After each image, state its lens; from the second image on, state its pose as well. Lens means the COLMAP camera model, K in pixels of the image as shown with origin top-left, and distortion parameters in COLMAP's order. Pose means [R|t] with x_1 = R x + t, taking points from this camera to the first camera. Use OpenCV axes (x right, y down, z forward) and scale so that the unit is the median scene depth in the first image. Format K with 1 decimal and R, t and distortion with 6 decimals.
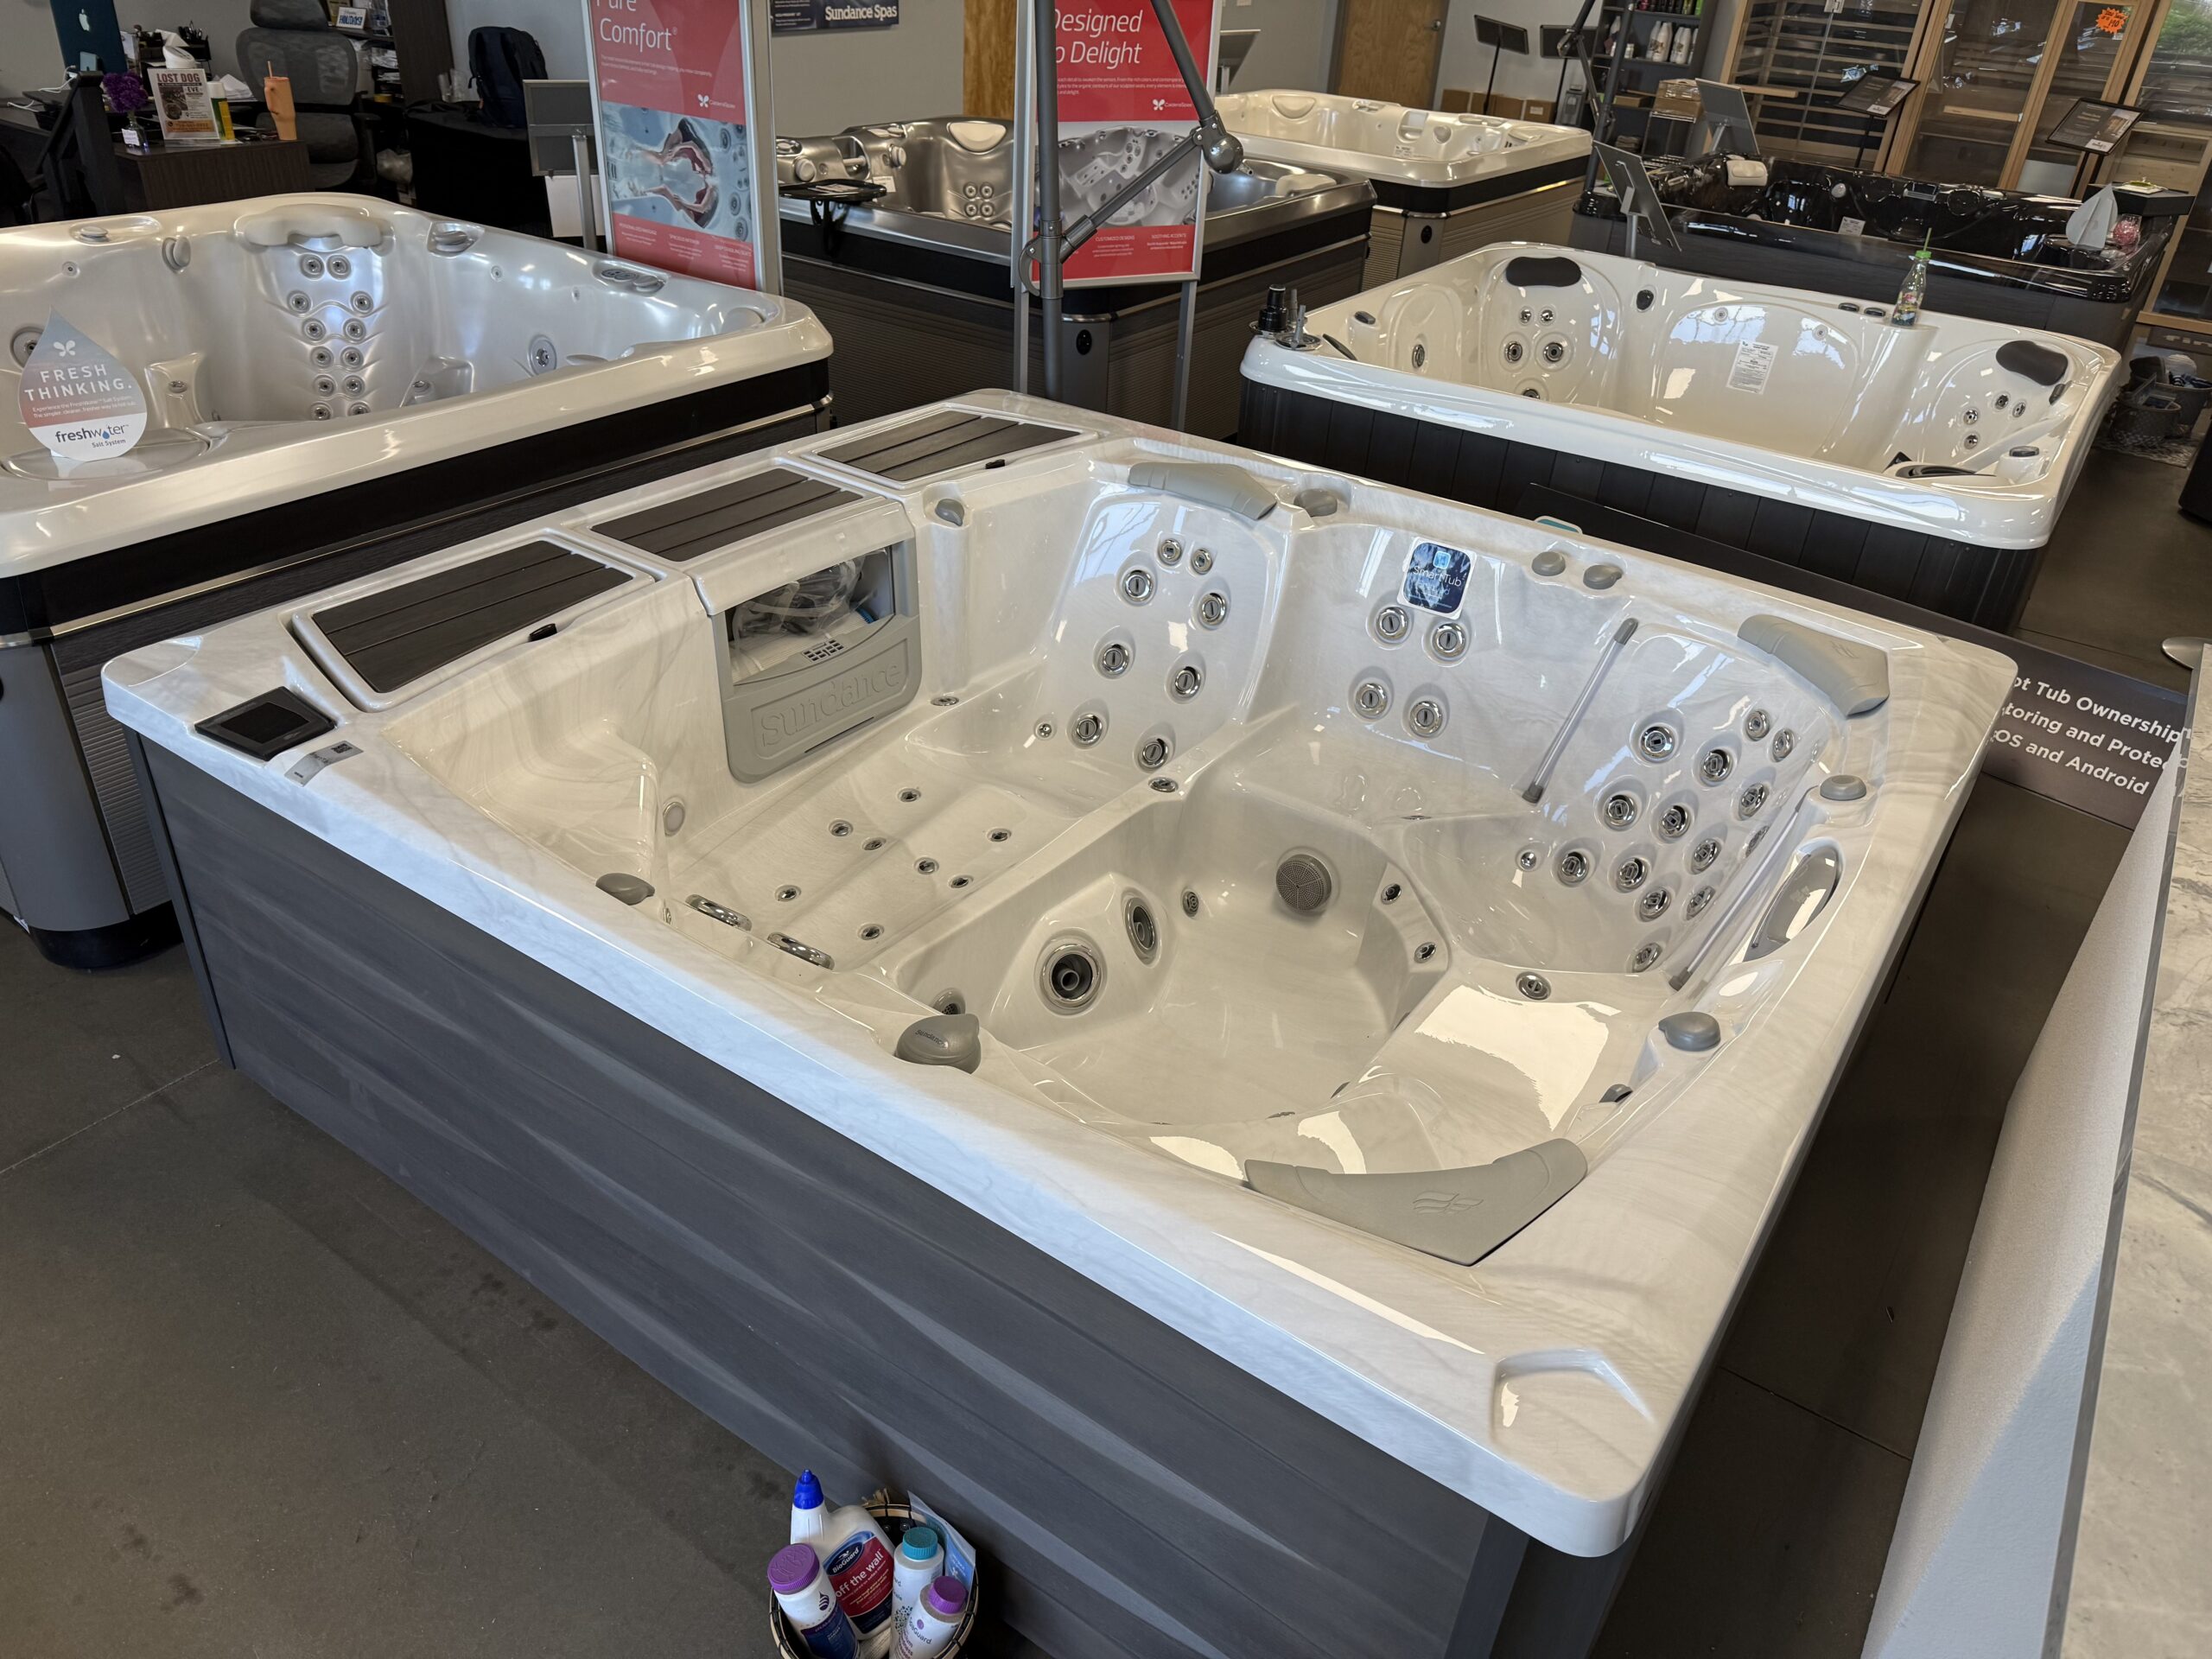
lens RADIAL K [[1581.0, 0, 1095.1], [0, 1581.0, 827.6], [0, 0, 1]] dist [0.028904, -0.048419]
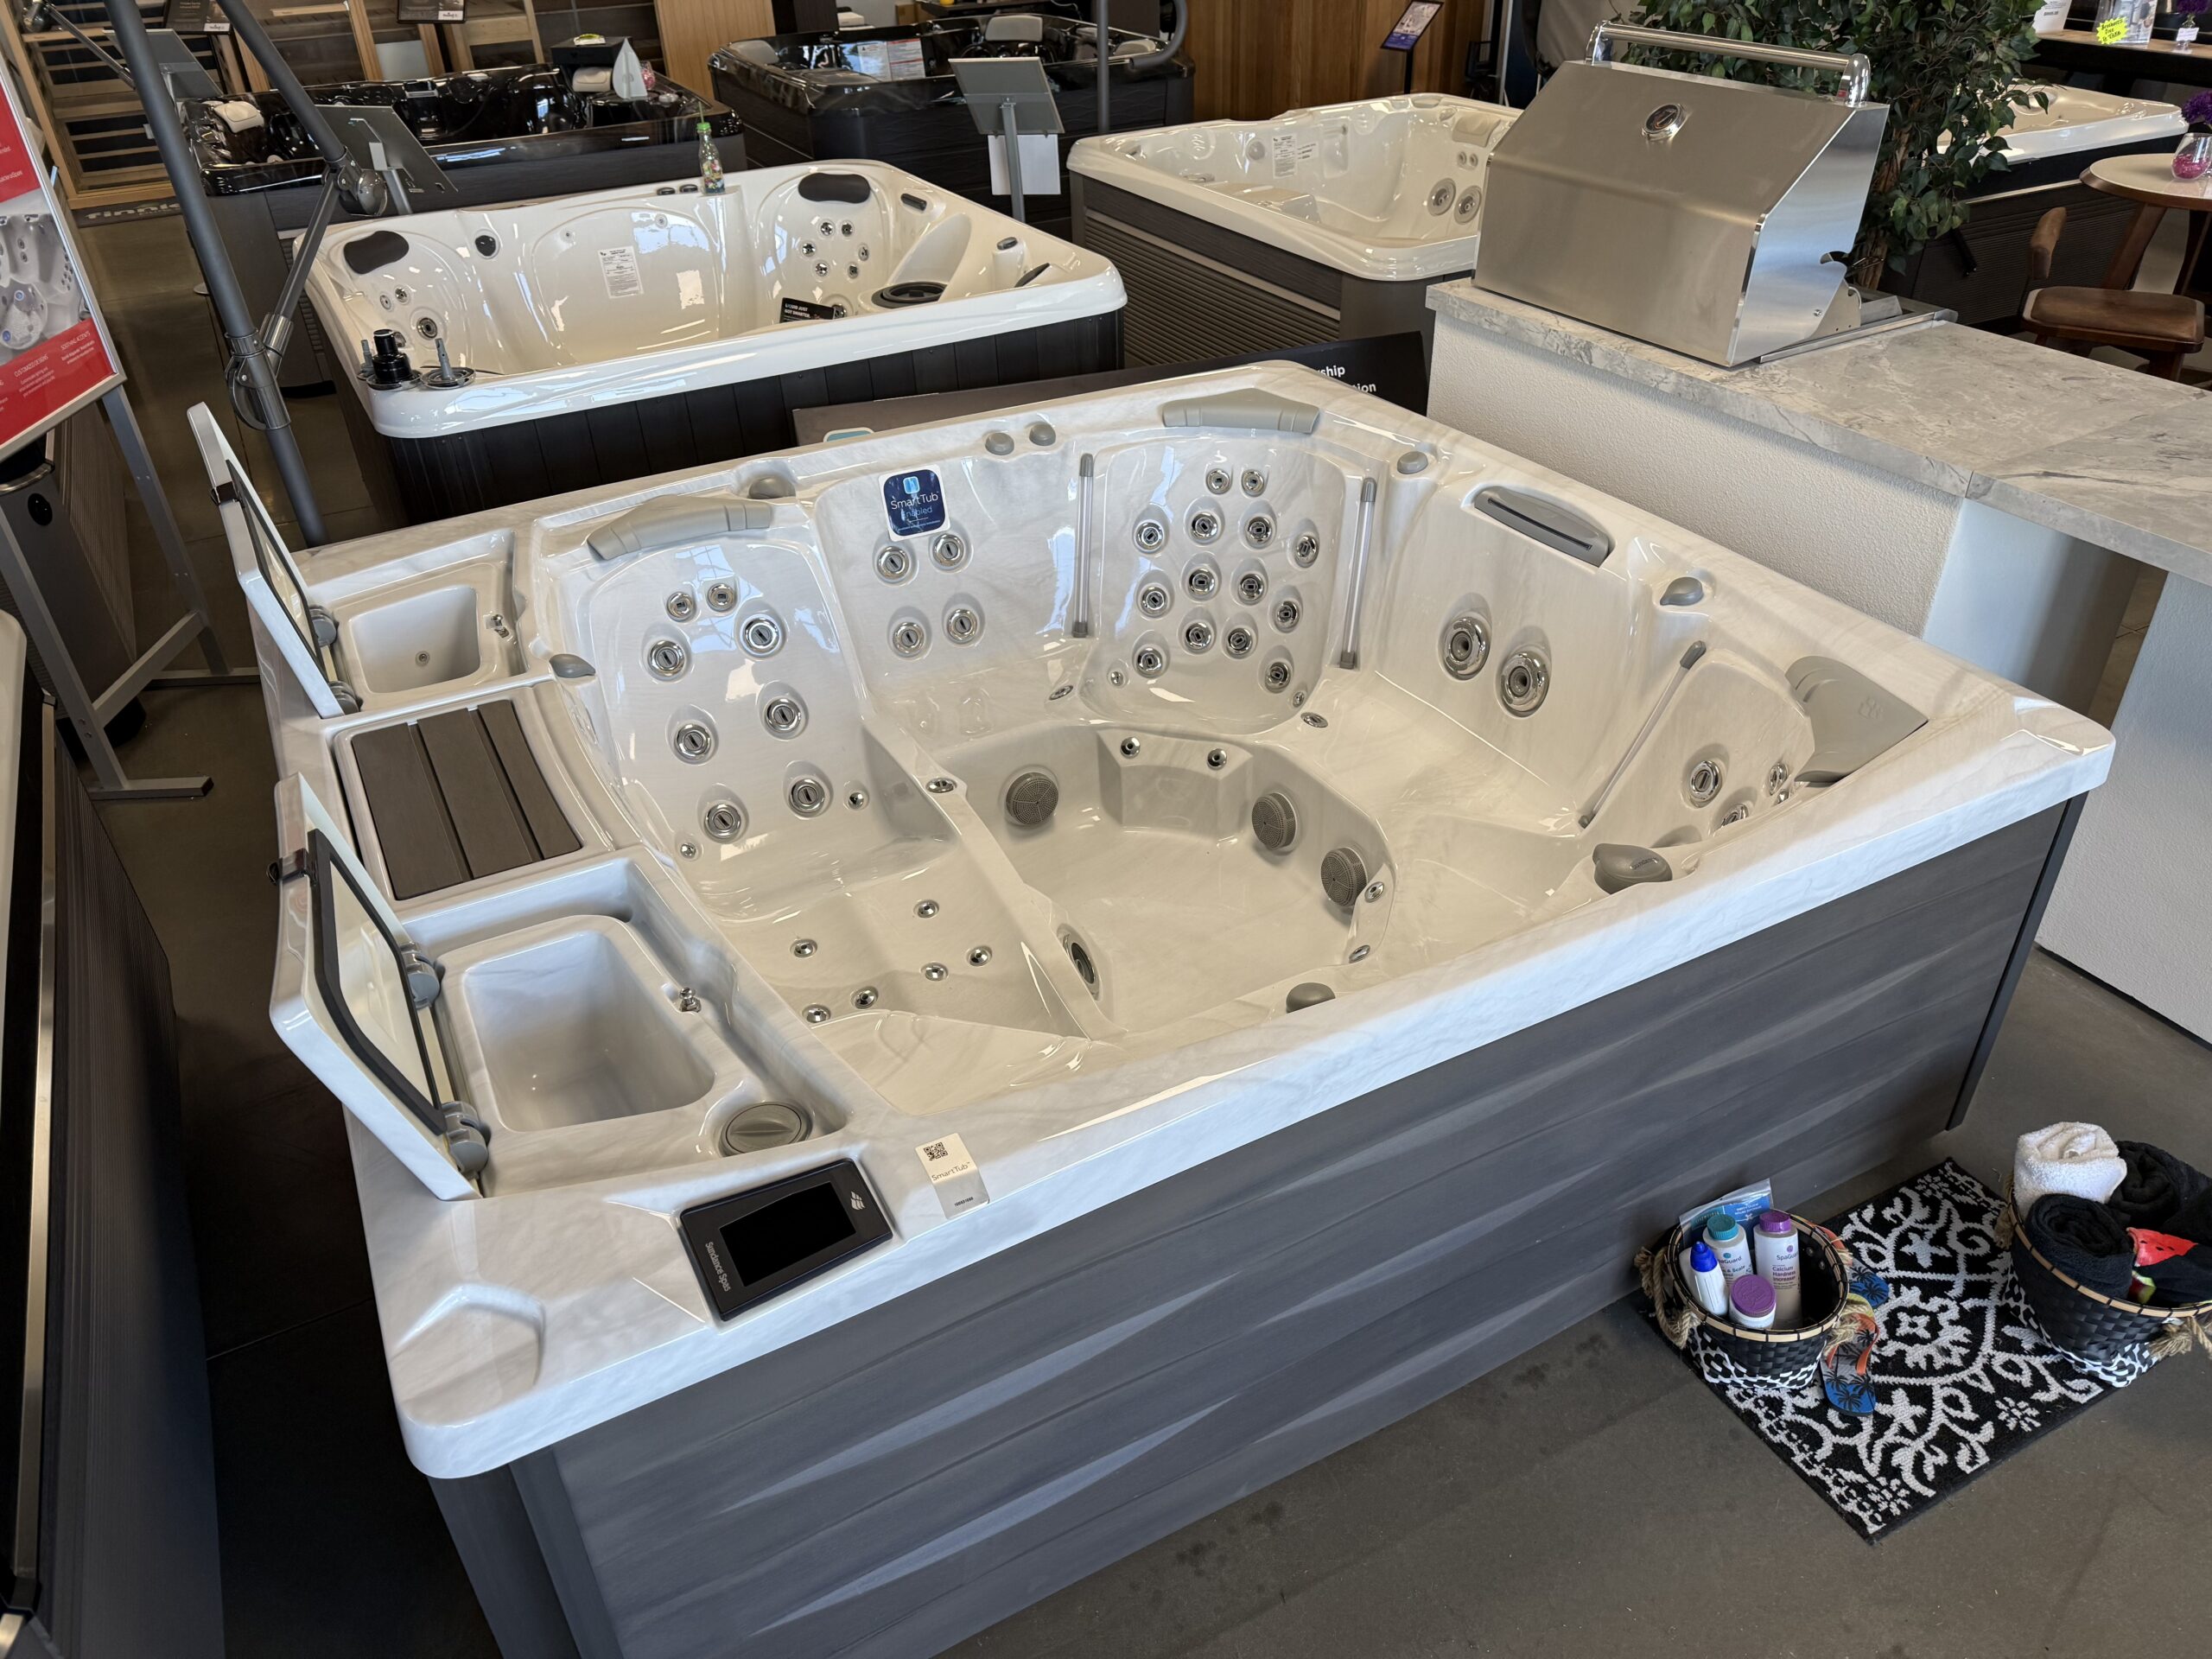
lens RADIAL K [[1581.0, 0, 1090.3], [0, 1581.0, 842.7], [0, 0, 1]] dist [0.028904, -0.048419]
pose [[0.456201, -0.554408, 0.696069, -0.583622], [0.507909, 0.804506, 0.307895, -0.240277], [-0.730691, 0.213078, 0.648605, 0.285616]]
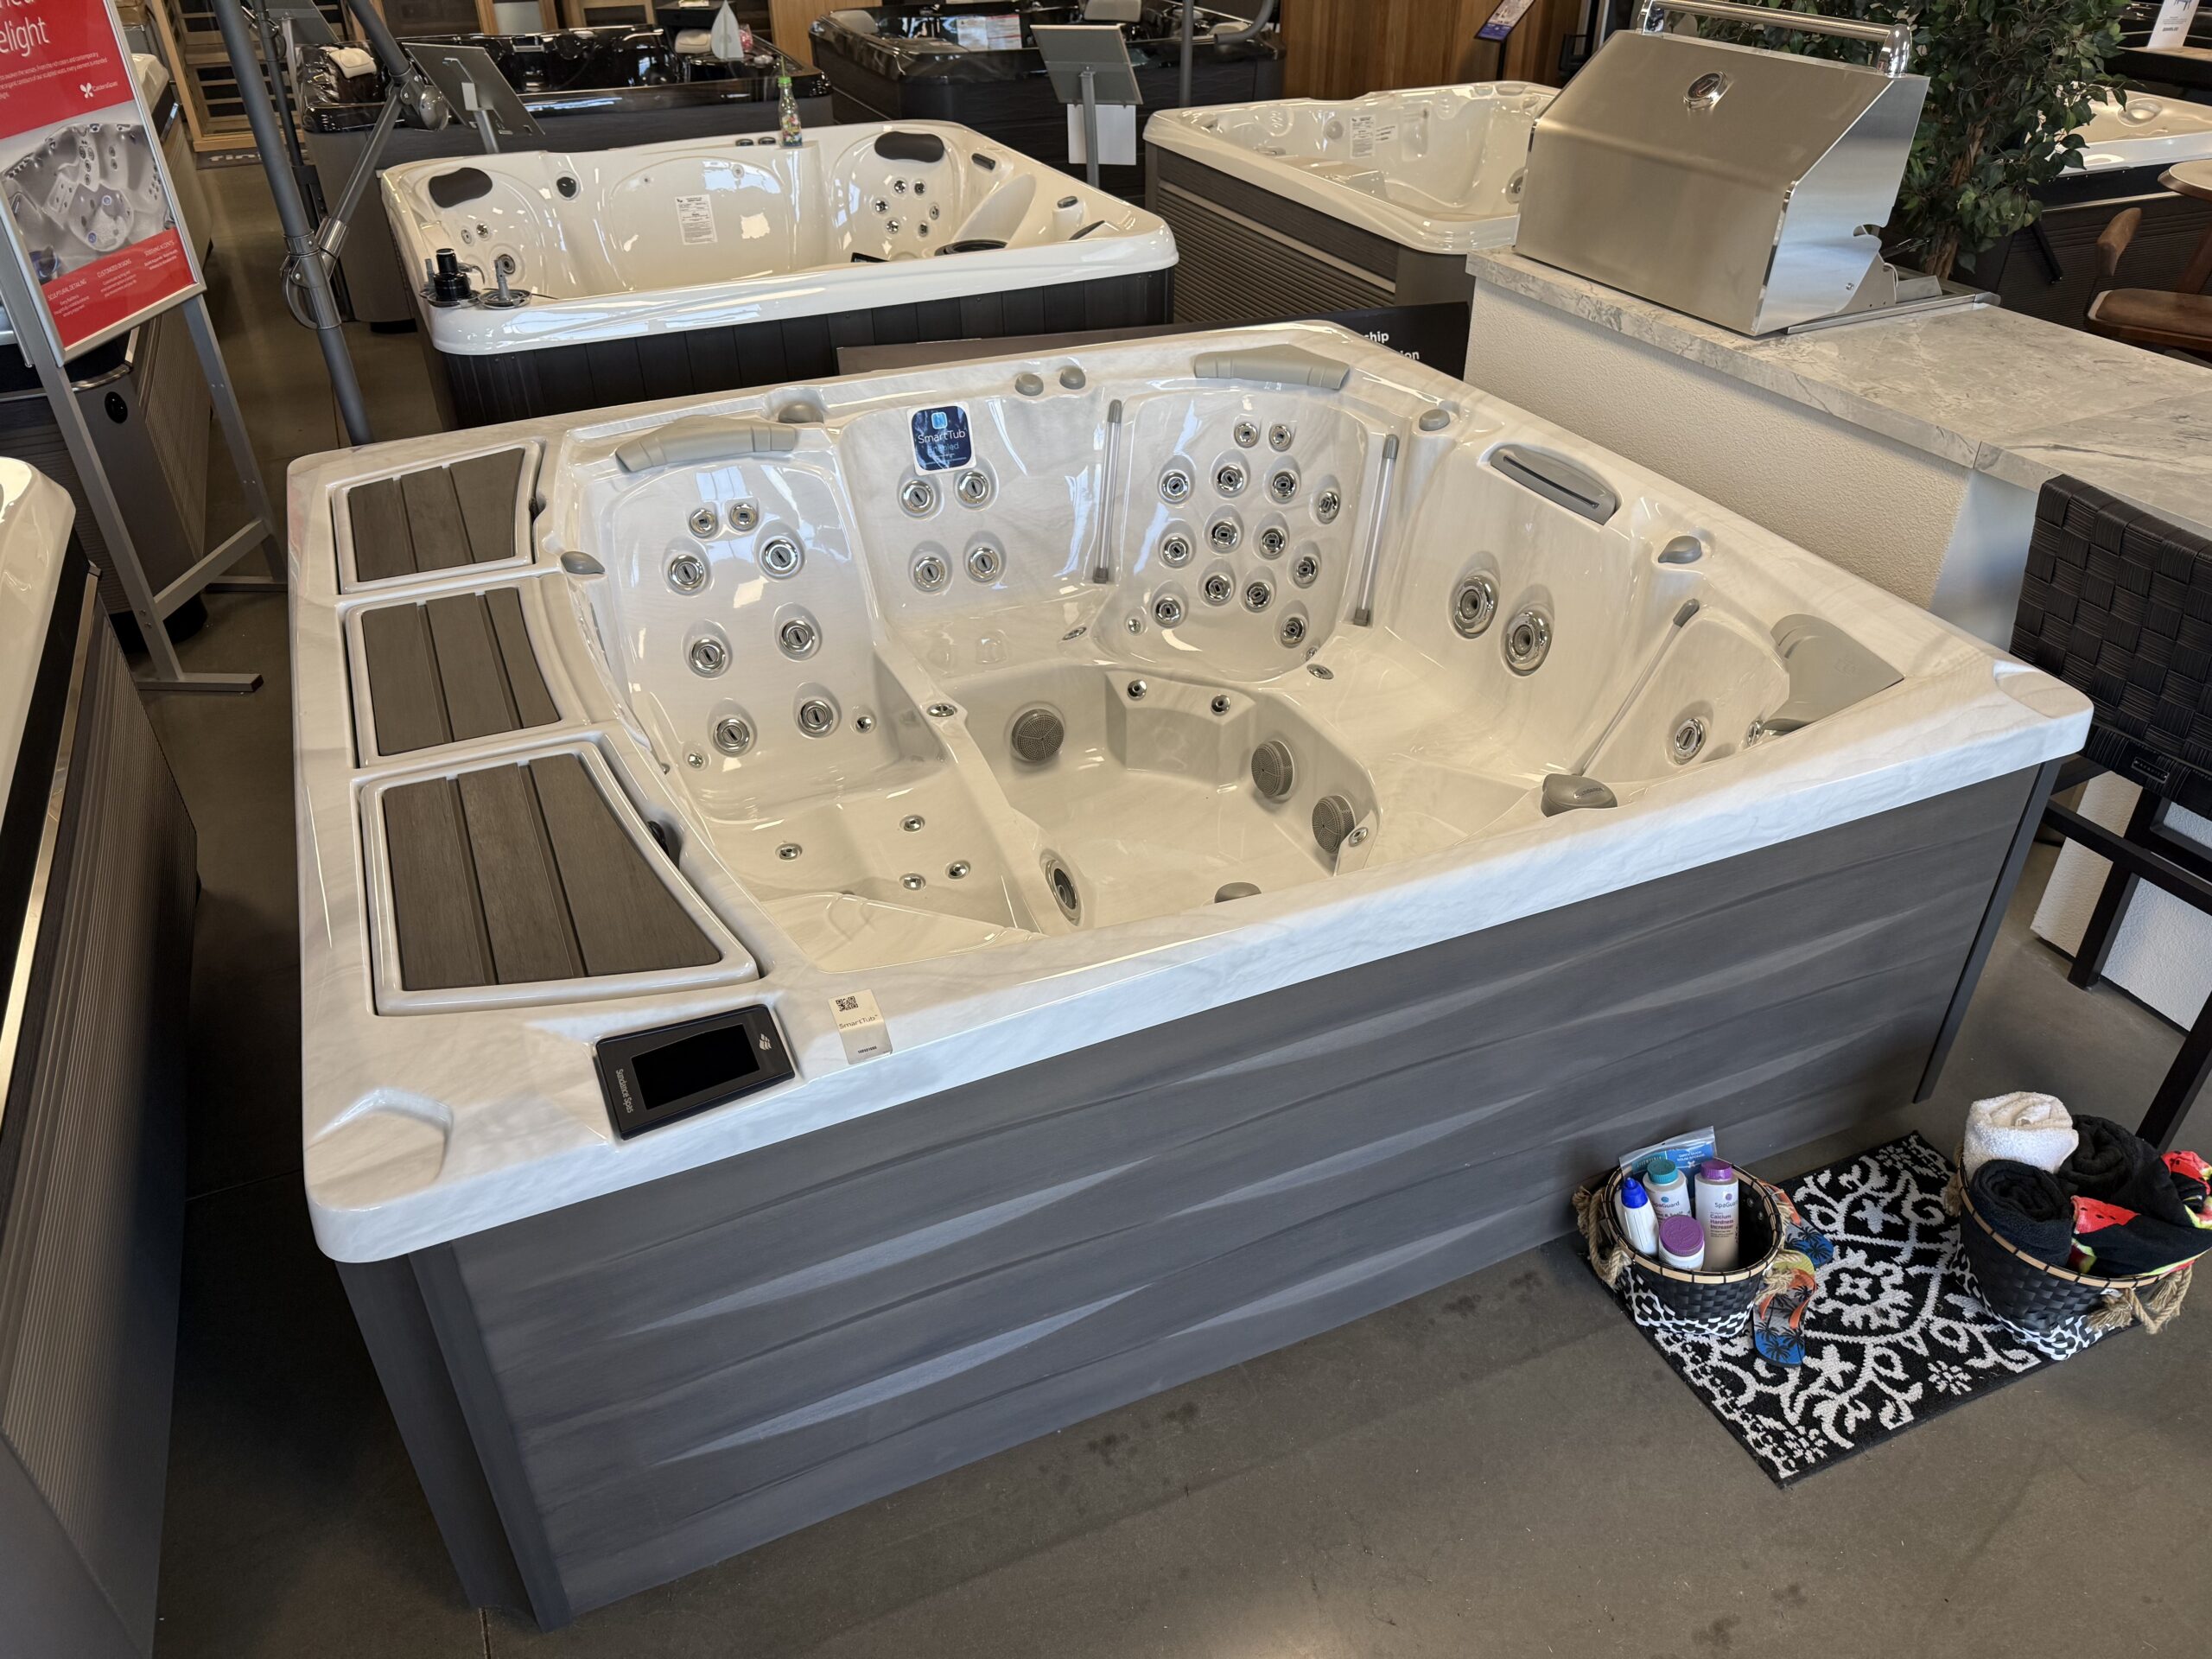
lens RADIAL K [[1581.0, 0, 1090.0], [0, 1581.0, 842.1], [0, 0, 1]] dist [0.028904, -0.048419]
pose [[0.523357, -0.523895, 0.672035, -0.590521], [0.472189, 0.834812, 0.283066, -0.185691], [-0.709320, 0.169183, 0.684282, 0.246878]]
